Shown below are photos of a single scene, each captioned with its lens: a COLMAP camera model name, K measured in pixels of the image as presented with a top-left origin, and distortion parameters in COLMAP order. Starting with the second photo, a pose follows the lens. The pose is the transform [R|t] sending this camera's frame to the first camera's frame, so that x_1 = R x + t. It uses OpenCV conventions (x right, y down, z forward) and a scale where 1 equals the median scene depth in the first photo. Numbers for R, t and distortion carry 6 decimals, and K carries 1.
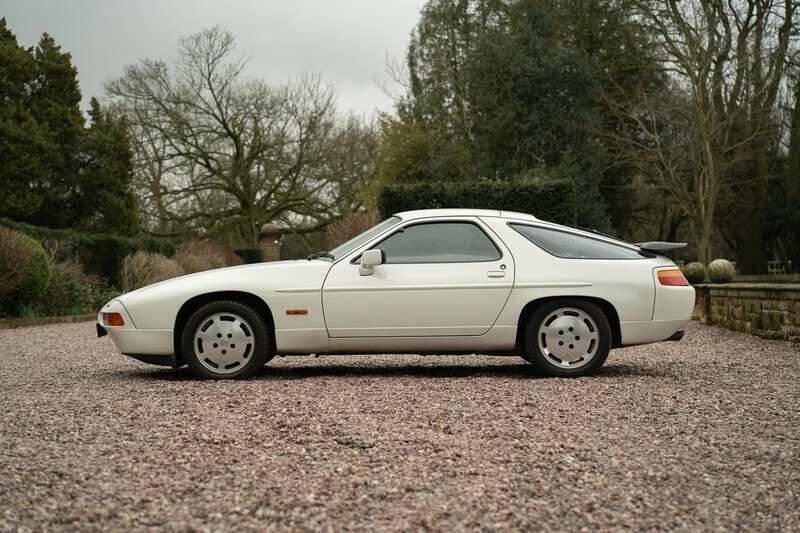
lens RADIAL K [[1833.2, 0, 400.0], [0, 1833.2, 266.5], [0, 0, 1]] dist [0.665917, 0.227414]
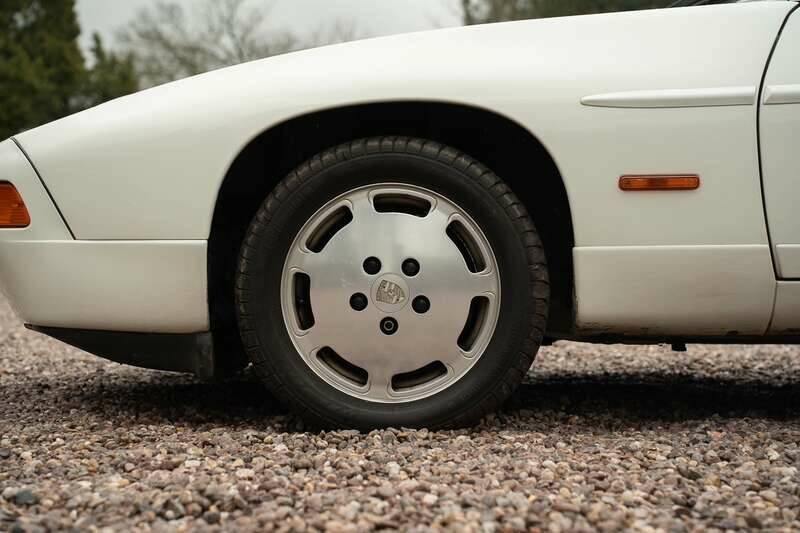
lens RADIAL K [[1833.2, 0, 400.0], [0, 1833.2, 266.5], [0, 0, 1]] dist [0.665917, 0.227414]
pose [[0.999931, 0.009280, -0.007159, -0.091687], [-0.009210, 0.999909, 0.009857, 0.034773], [0.007249, -0.009790, 0.999926, 0.727380]]
